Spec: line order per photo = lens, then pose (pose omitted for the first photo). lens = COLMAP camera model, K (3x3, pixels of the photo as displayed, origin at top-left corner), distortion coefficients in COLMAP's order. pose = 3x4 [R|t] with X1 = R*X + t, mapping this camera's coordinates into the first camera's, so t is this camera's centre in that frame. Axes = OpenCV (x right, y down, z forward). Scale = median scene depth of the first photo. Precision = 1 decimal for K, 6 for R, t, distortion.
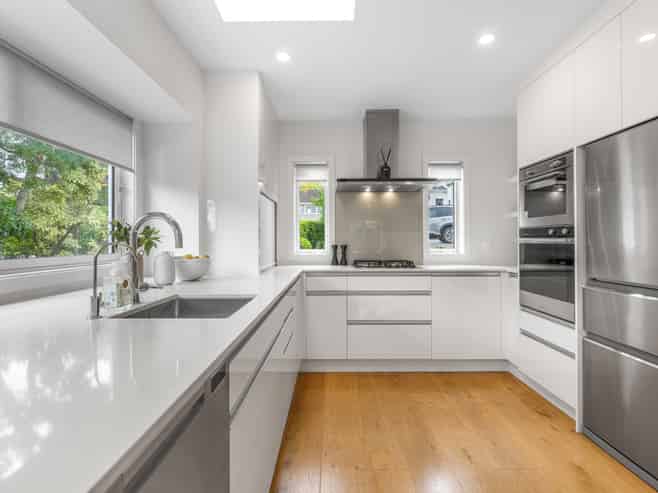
lens RADIAL K [[350.1, 0, 328.7], [0, 350.1, 228.9], [0, 0, 1]] dist [0.002236, 0.000657]
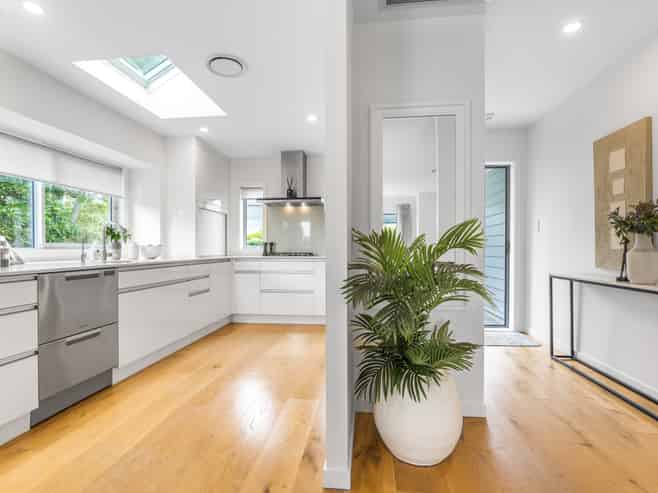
lens RADIAL K [[344.0, 0, 329.0], [0, 344.0, 246.5], [0, 0, 1]] dist [0.001982, 0.000305]
pose [[0.994371, 0.004076, -0.105876, 0.453579], [-0.000667, 0.999481, 0.032212, 0.016715], [0.105952, -0.031960, 0.993857, -0.429304]]
